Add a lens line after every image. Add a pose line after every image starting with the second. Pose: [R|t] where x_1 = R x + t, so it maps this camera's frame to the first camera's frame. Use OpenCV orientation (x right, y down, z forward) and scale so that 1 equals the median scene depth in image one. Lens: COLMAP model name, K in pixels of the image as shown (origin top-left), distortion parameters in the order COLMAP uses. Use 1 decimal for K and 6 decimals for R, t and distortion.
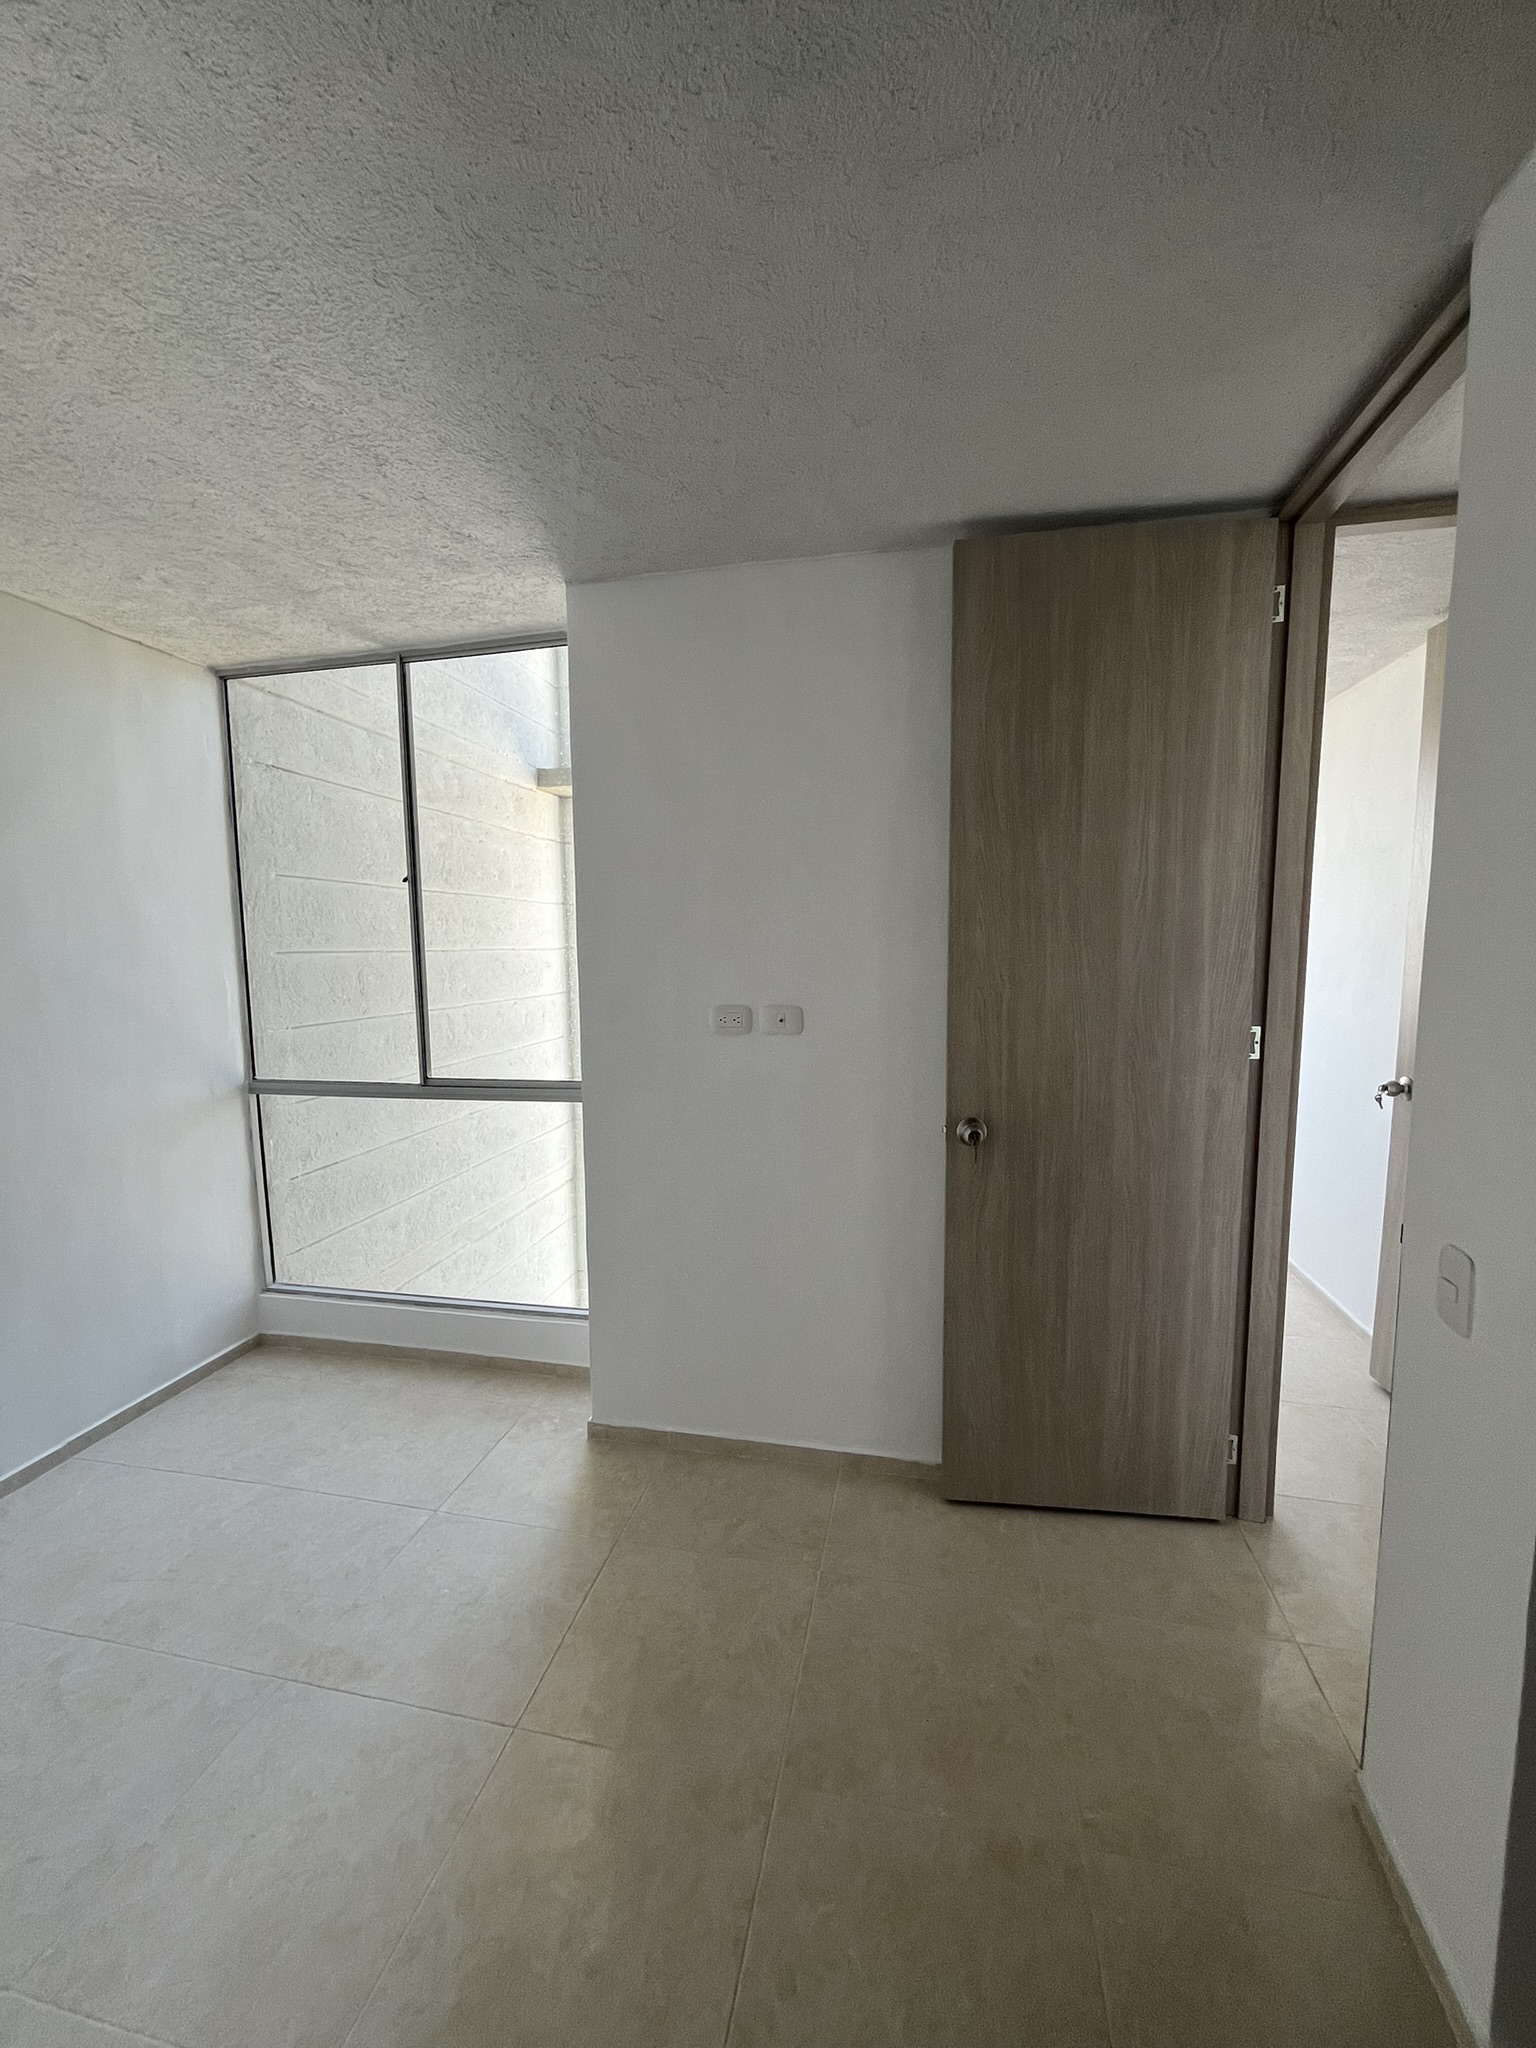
lens RADIAL K [[822.7, 0, 766.2], [0, 822.7, 1032.1], [0, 0, 1]] dist [-0.001868, 0.000037]
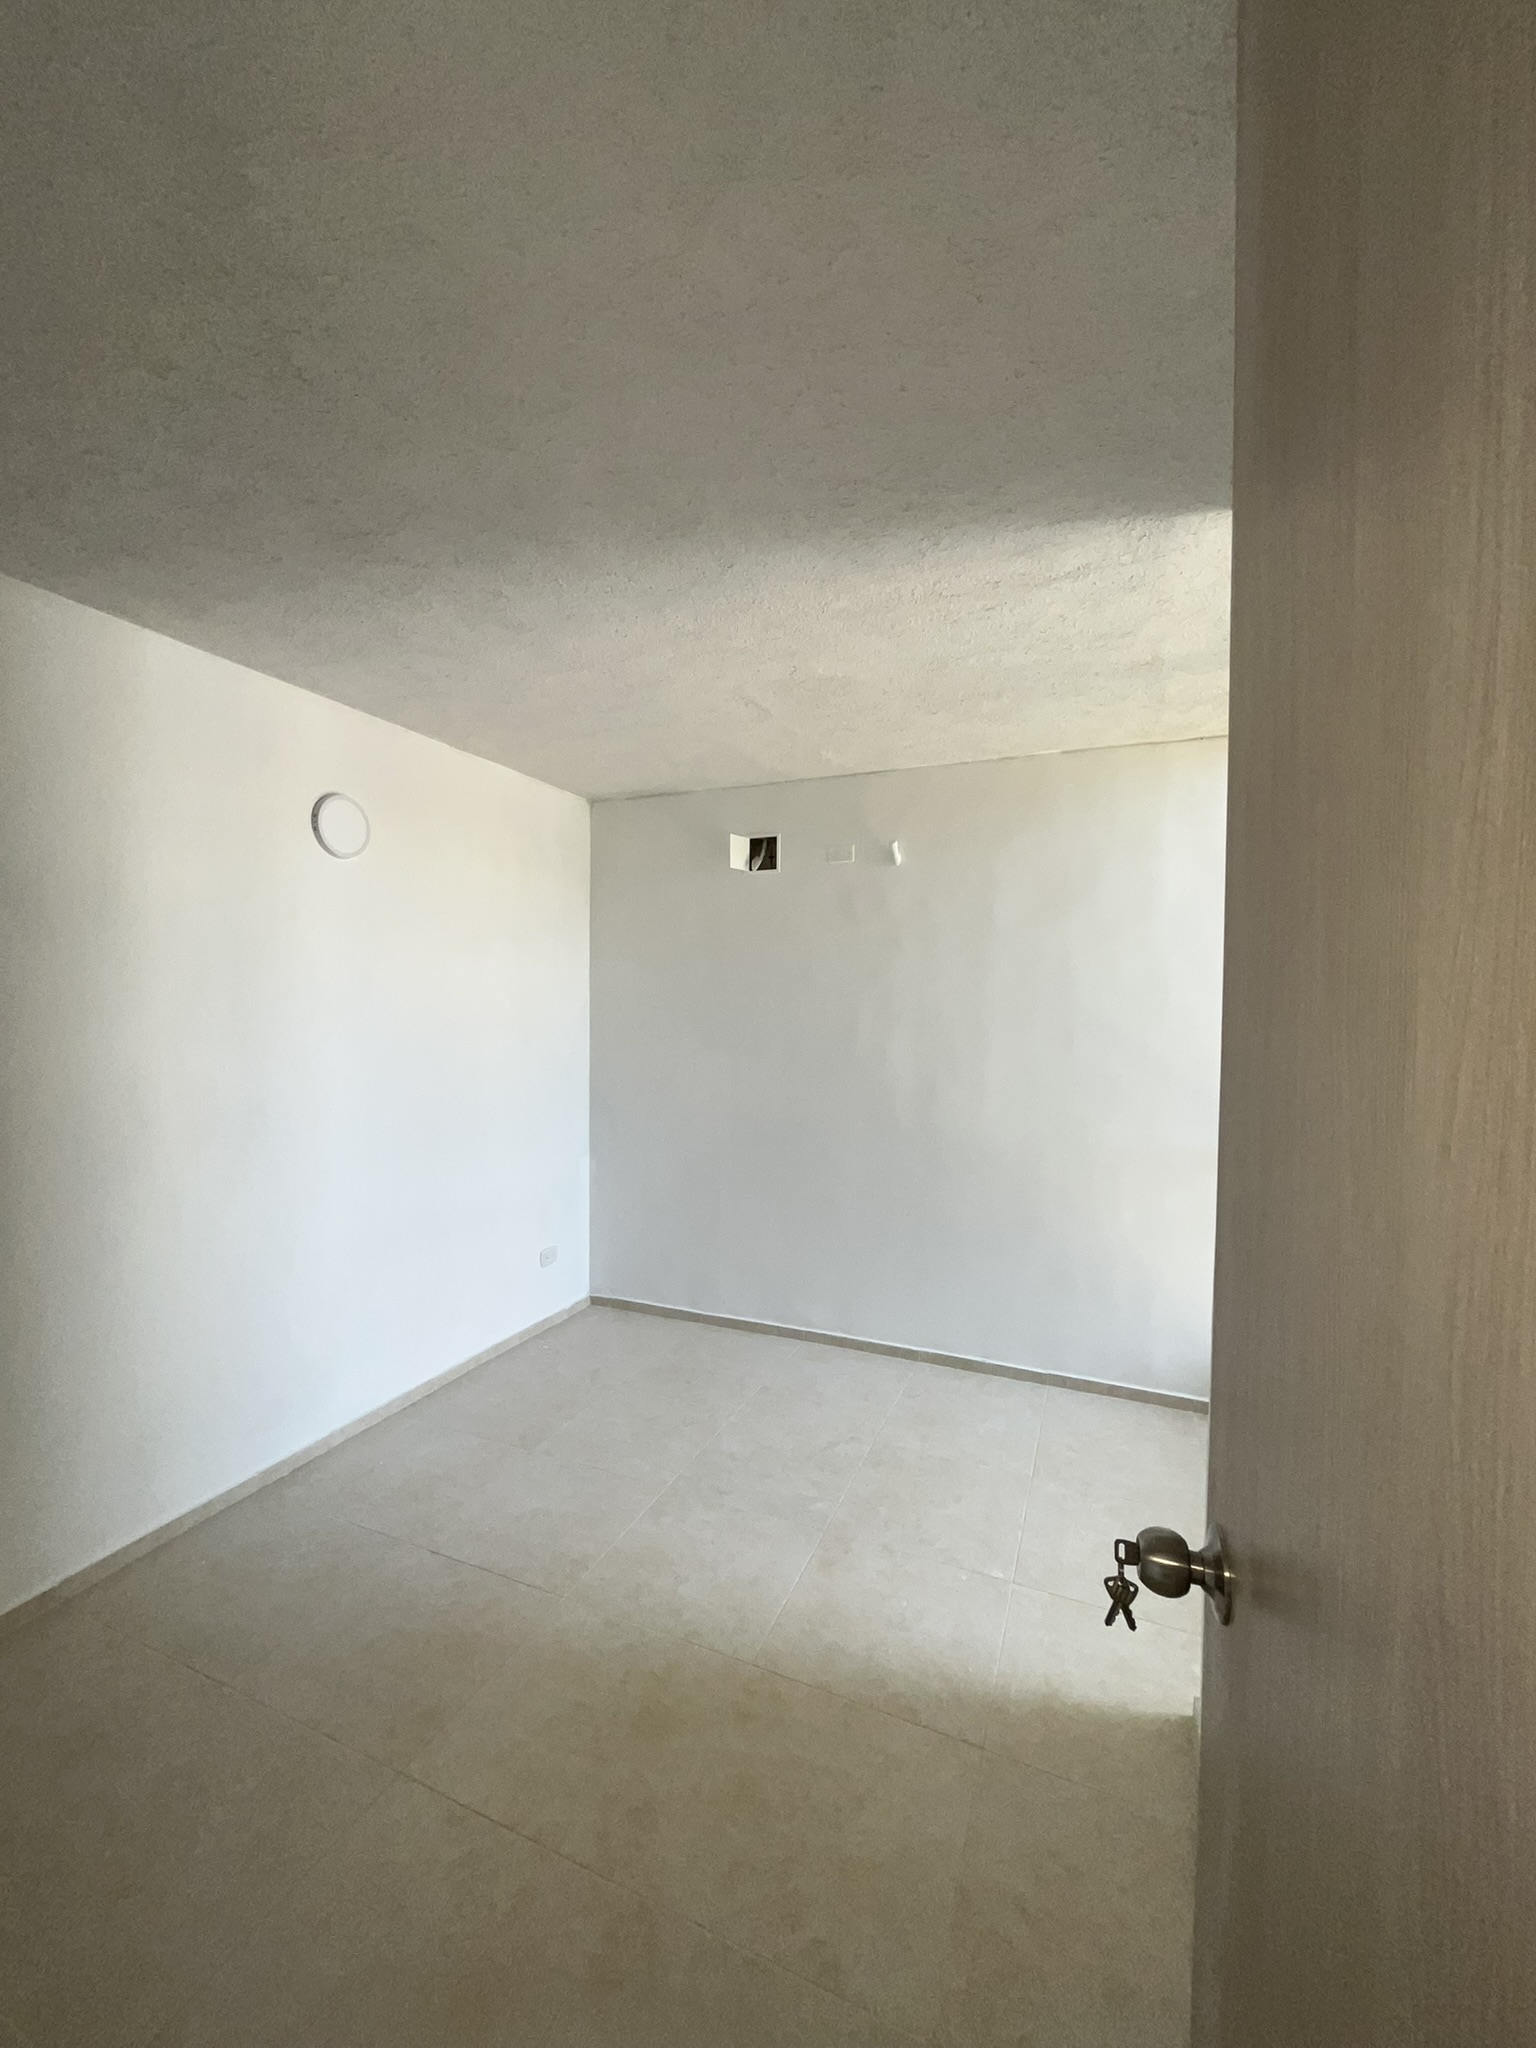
lens RADIAL K [[823.7, 0, 766.2], [0, 823.7, 1032.0], [0, 0, 1]] dist [-0.001199, -0.000119]
pose [[-0.199944, 0.040796, -0.978958, 0.465274], [-0.107995, 0.992128, 0.063401, -0.072696], [0.973837, 0.118399, -0.193965, 0.660703]]
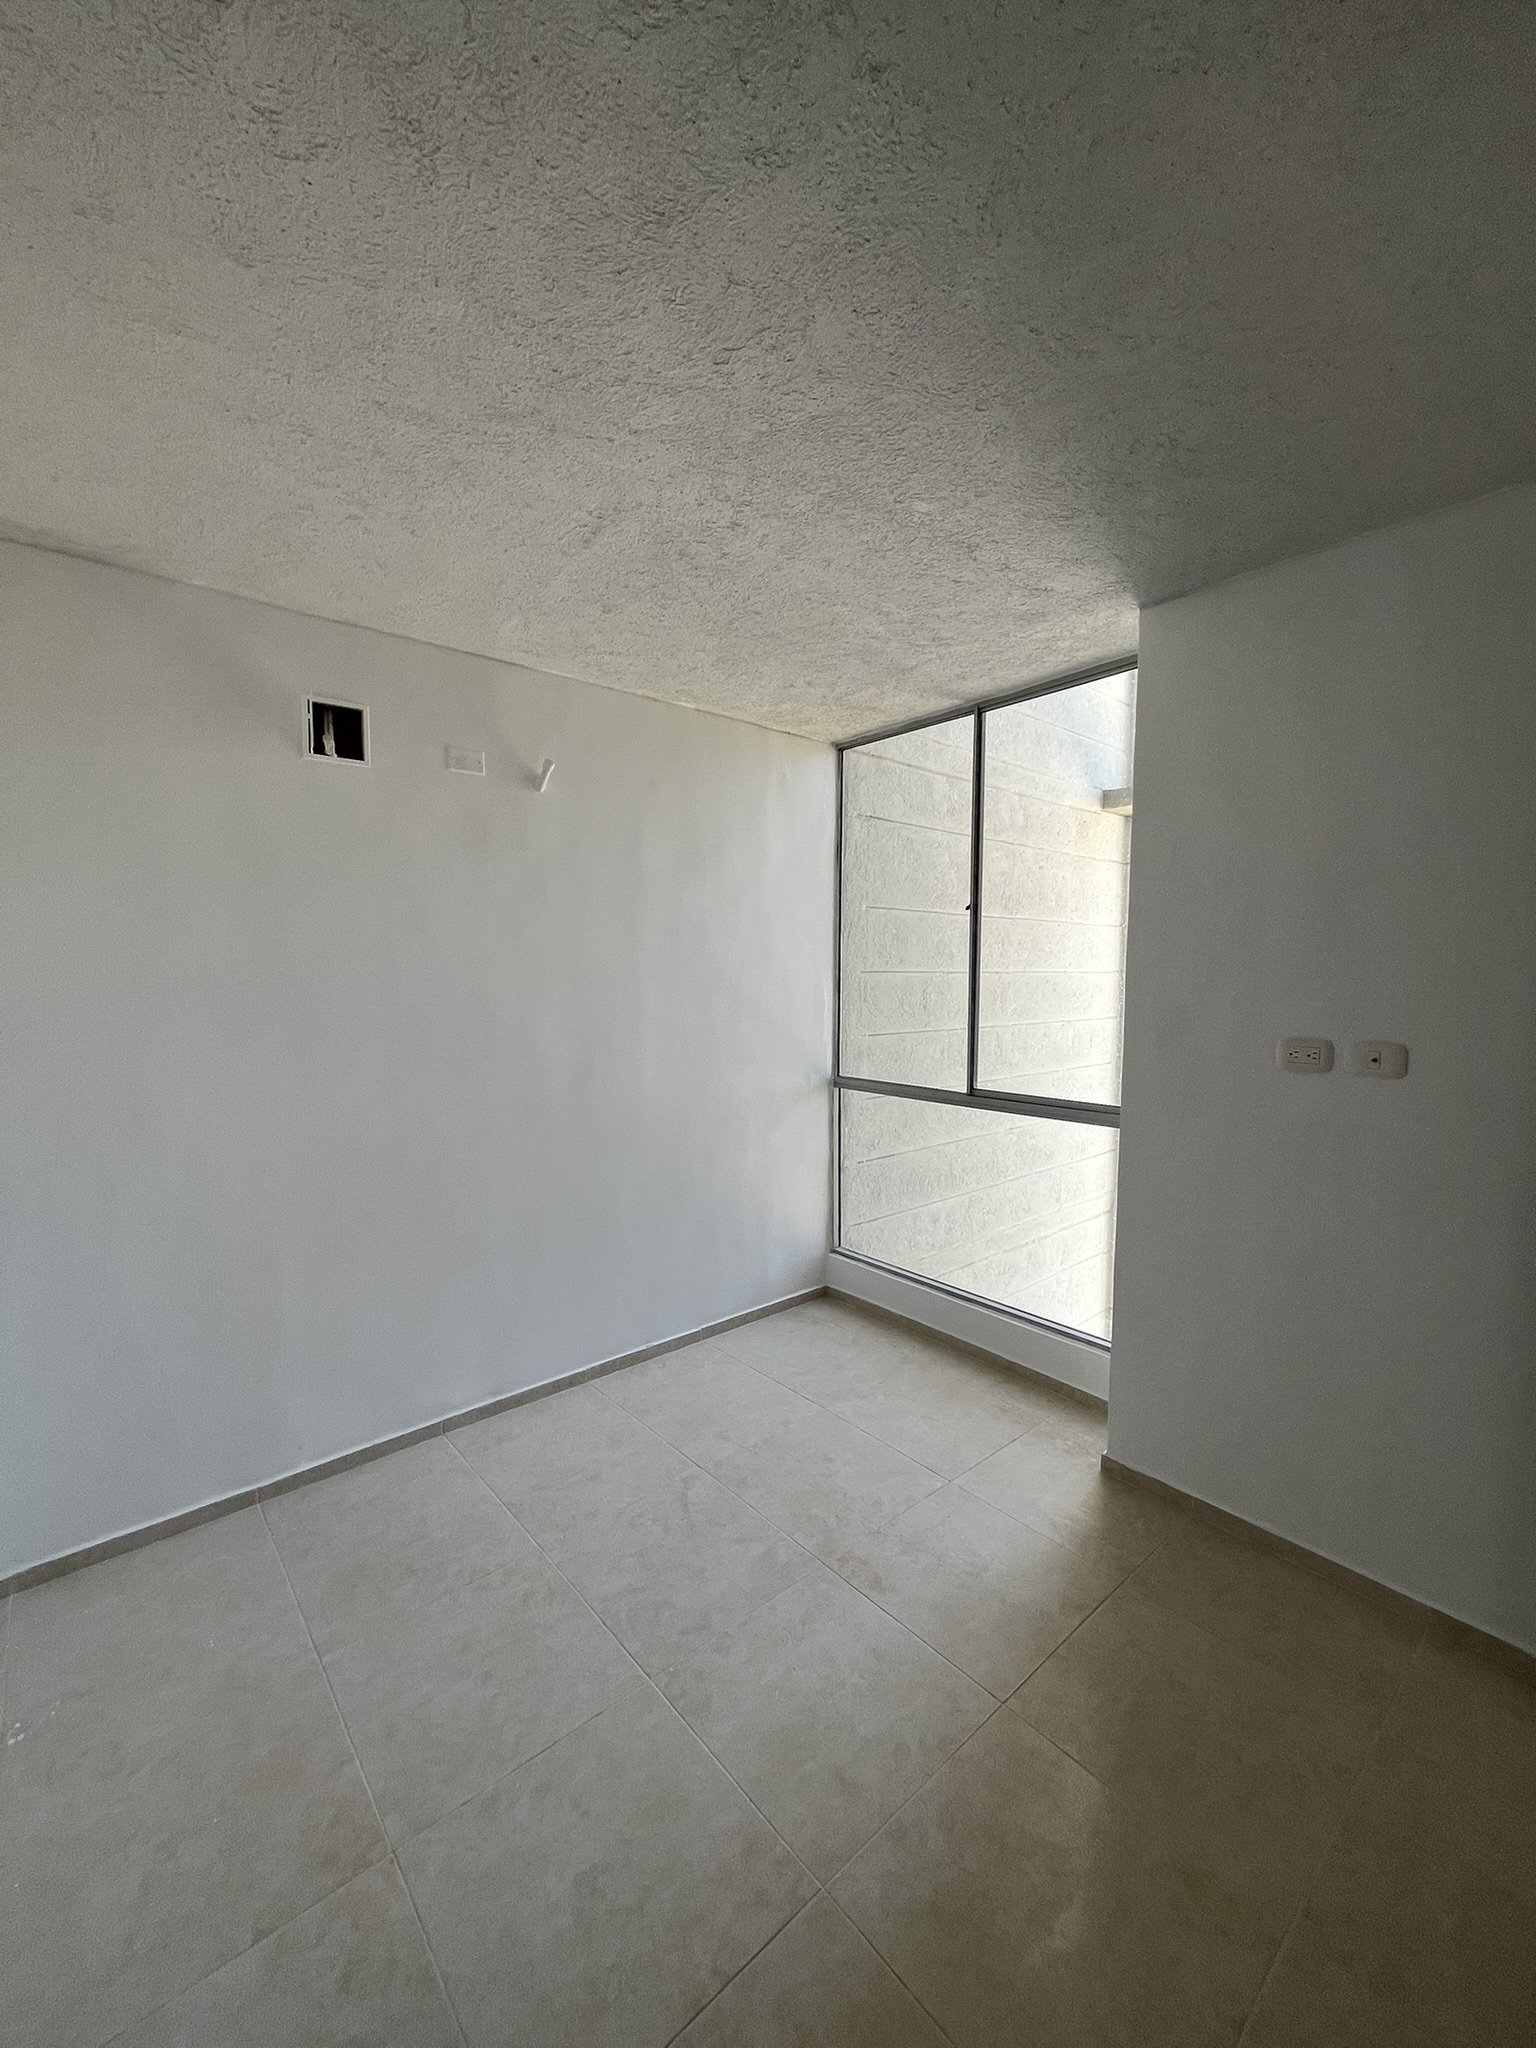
lens RADIAL K [[822.7, 0, 766.2], [0, 822.7, 1032.1], [0, 0, 1]] dist [-0.001868, 0.000037]
pose [[0.796360, 0.058705, -0.601967, 0.022122], [-0.075270, 0.997160, -0.002332, 0.004875], [0.600120, 0.047167, 0.798518, -0.040117]]
